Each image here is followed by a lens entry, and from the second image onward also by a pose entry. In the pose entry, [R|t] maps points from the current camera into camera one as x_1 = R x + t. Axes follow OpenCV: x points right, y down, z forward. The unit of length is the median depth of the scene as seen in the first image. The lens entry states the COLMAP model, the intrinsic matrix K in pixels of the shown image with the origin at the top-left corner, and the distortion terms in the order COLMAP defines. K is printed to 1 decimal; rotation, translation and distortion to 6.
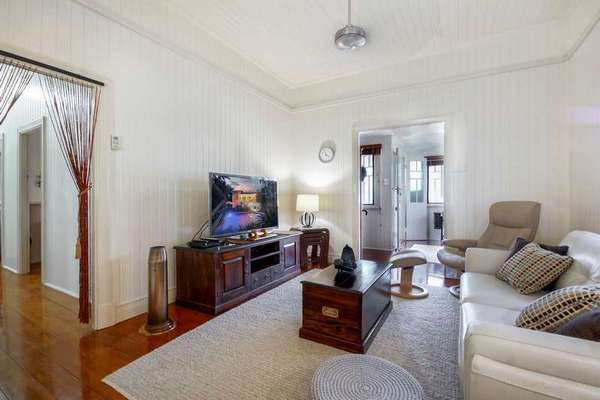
lens RADIAL K [[269.2, 0, 300.5], [0, 269.2, 204.0], [0, 0, 1]] dist [0.002545, 0.000435]
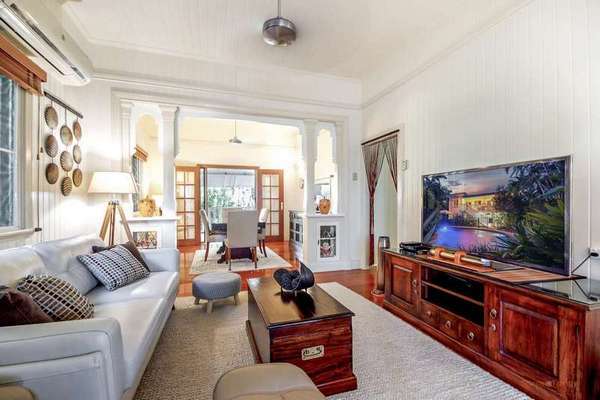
lens RADIAL K [[269.2, 0, 300.5], [0, 269.2, 204.0], [0, 0, 1]] dist [0.002545, 0.000435]
pose [[-0.611133, -0.005803, -0.791507, 0.524730], [0.010646, 0.999822, -0.015549, -0.017391], [0.791456, -0.017929, -0.610963, 1.101113]]
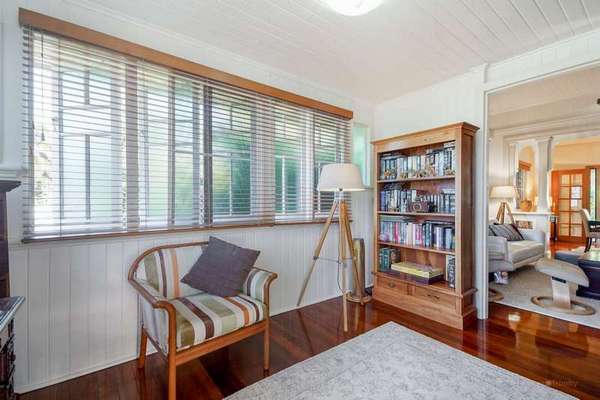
lens RADIAL K [[269.2, 0, 300.5], [0, 269.2, 204.0], [0, 0, 1]] dist [0.002545, 0.000435]
pose [[-0.944503, -0.016730, 0.328077, 0.840822], [-0.020268, 0.999767, -0.007366, 0.003700], [-0.327878, -0.013607, -0.944622, 2.062961]]
